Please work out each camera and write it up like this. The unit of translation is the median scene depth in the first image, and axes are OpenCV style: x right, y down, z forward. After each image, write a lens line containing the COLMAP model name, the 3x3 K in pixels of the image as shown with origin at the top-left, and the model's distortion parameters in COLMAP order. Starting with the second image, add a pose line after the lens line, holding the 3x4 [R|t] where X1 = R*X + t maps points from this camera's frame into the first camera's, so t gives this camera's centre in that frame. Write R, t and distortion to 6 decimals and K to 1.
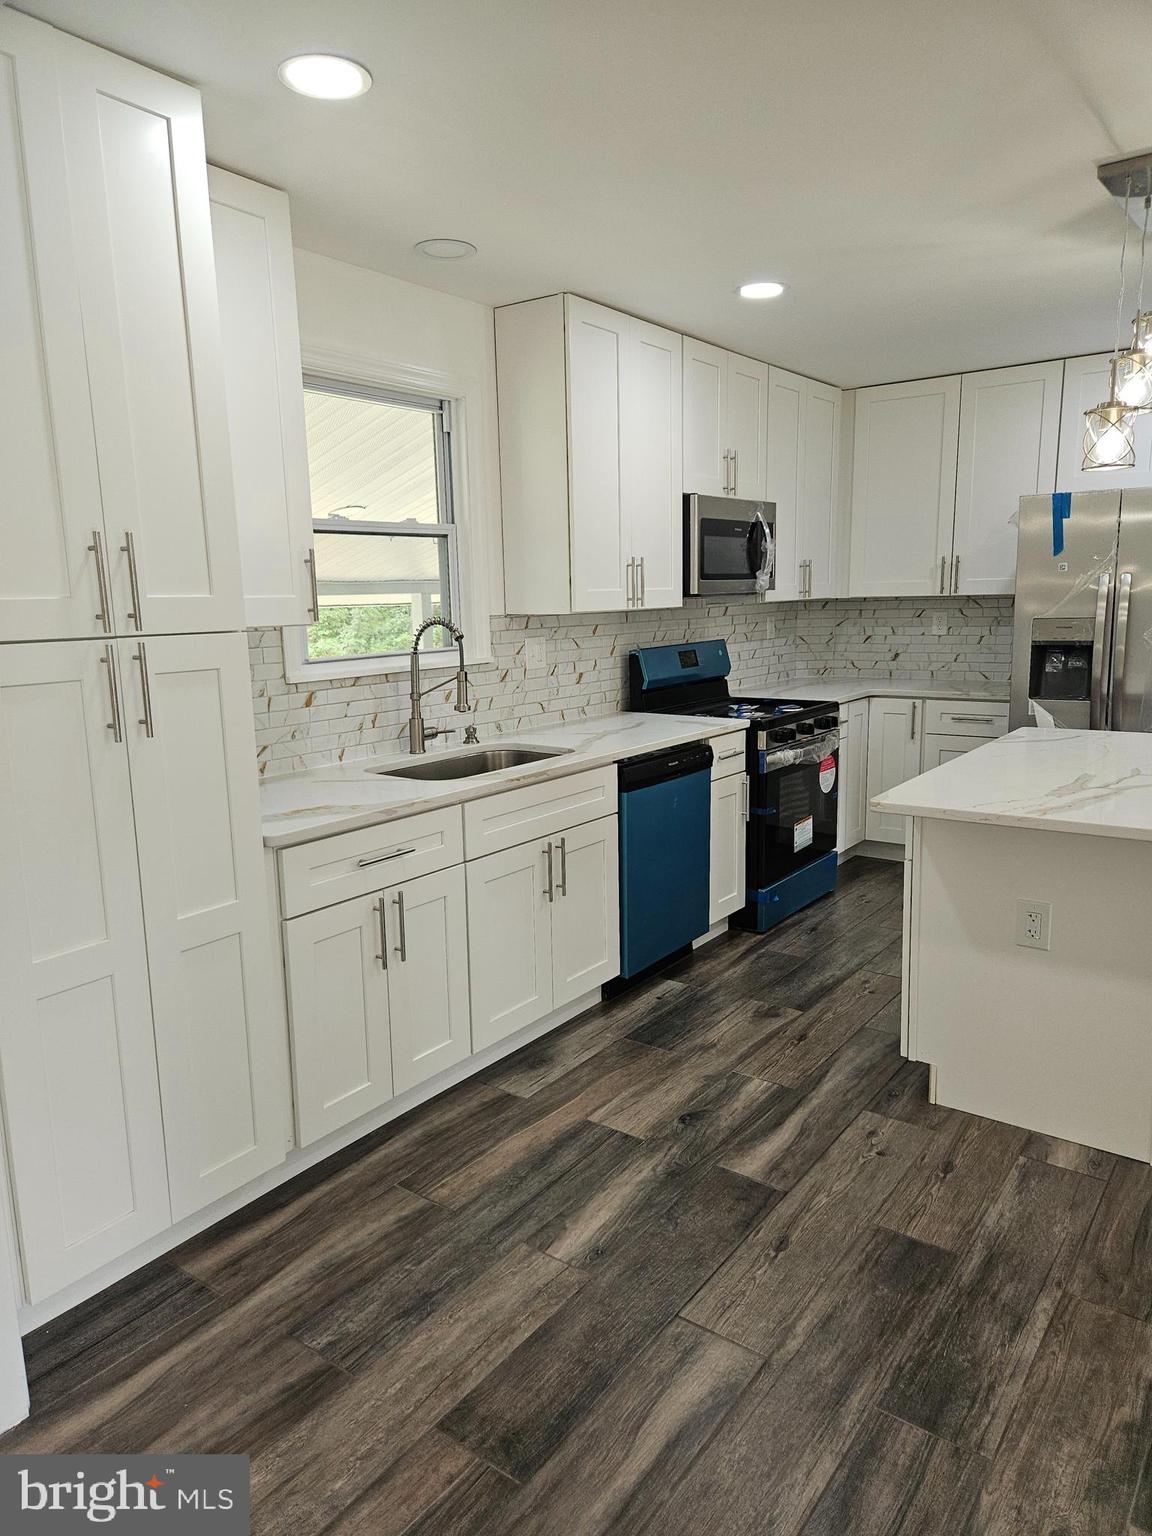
lens RADIAL K [[1020.1, 0, 582.9], [0, 1020.1, 765.0], [0, 0, 1]] dist [0.071161, -0.053868]
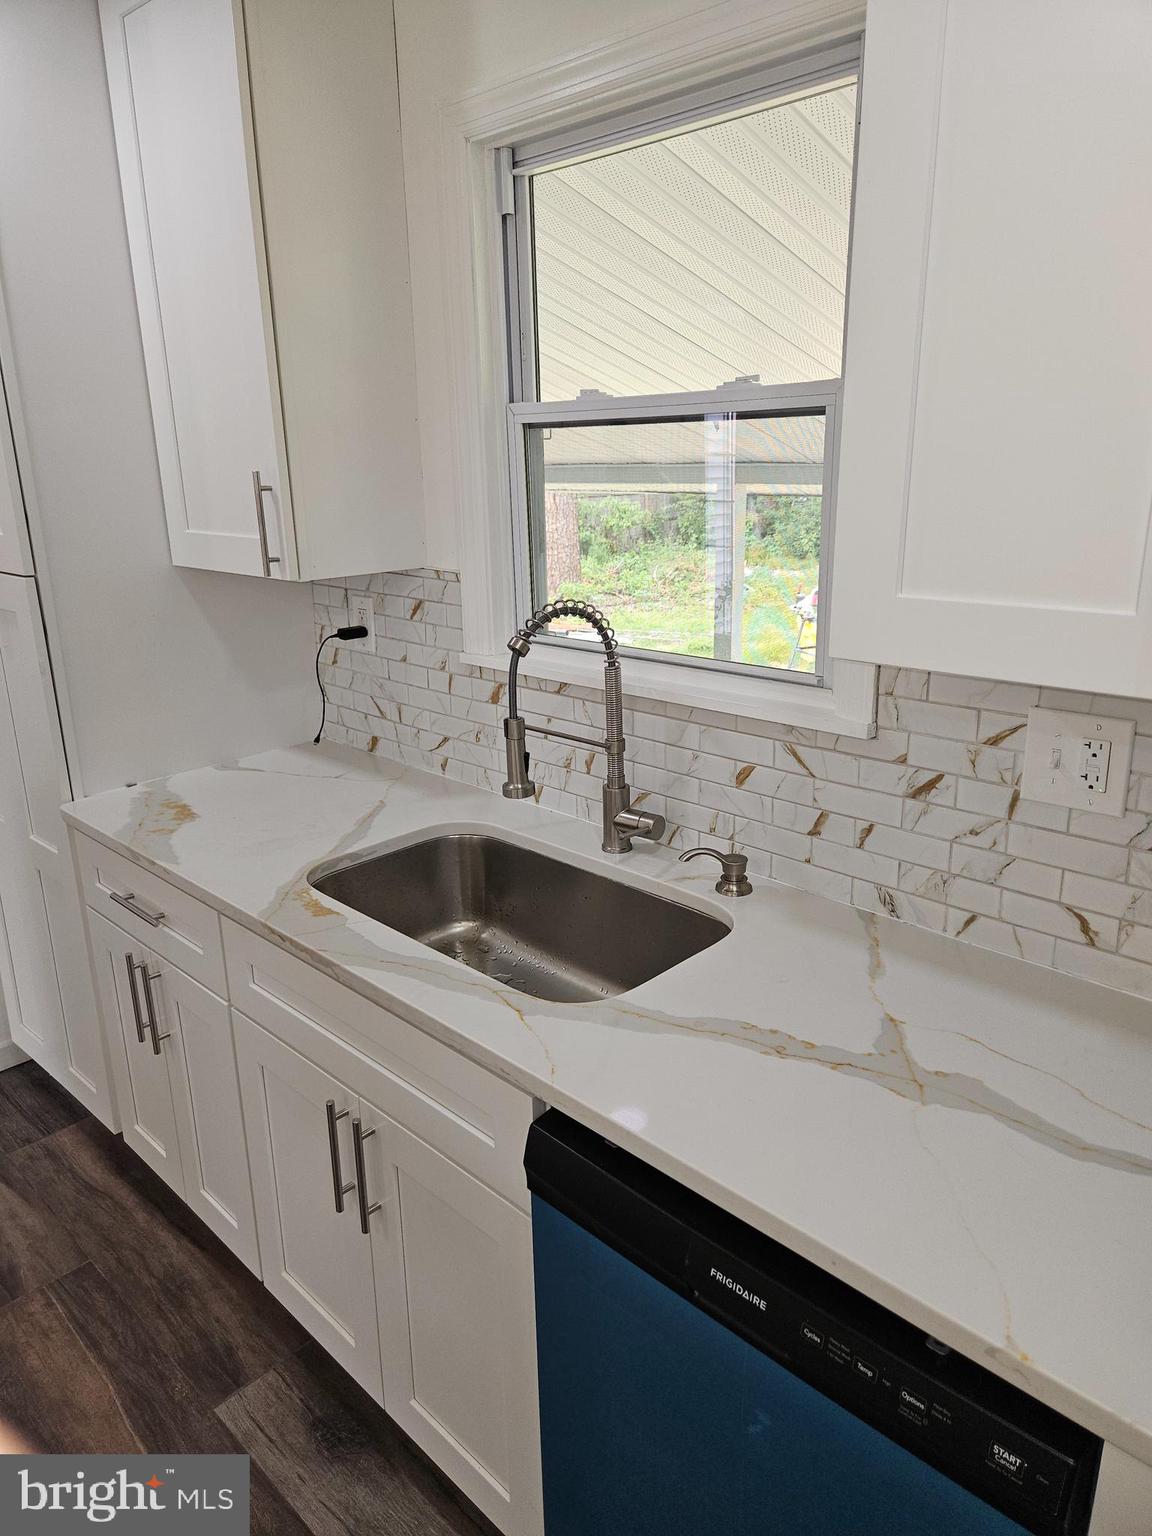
lens RADIAL K [[1020.1, 0, 582.9], [0, 1020.1, 765.0], [0, 0, 1]] dist [0.071161, -0.053868]
pose [[-0.119814, 0.297373, -0.947214, 0.309998], [-0.166442, 0.934566, 0.314456, -0.203771], [0.978745, 0.195333, -0.062478, 0.954783]]
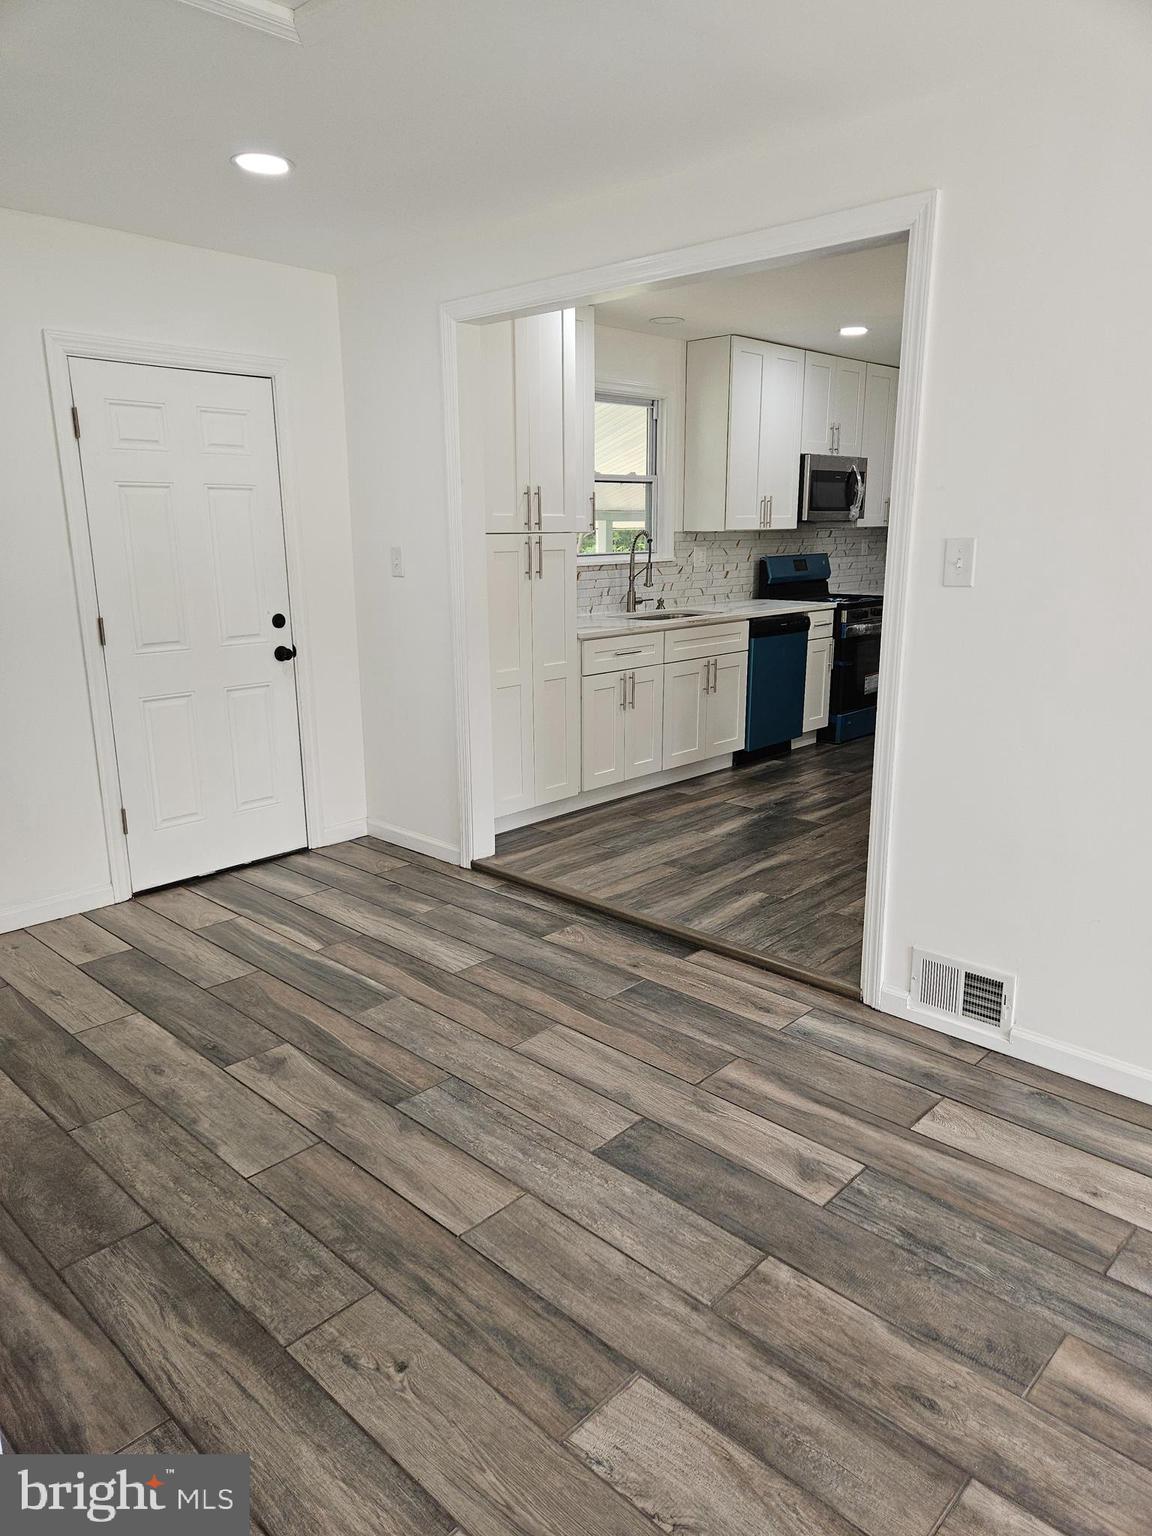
lens RADIAL K [[1023.4, 0, 569.7], [0, 1023.4, 765.0], [0, 0, 1]] dist [0.051696, -0.000432]
pose [[0.990564, 0.043748, -0.129884, -0.027711], [-0.035730, 0.997346, 0.063439, 0.131763], [0.132315, -0.058200, 0.989498, -0.690986]]
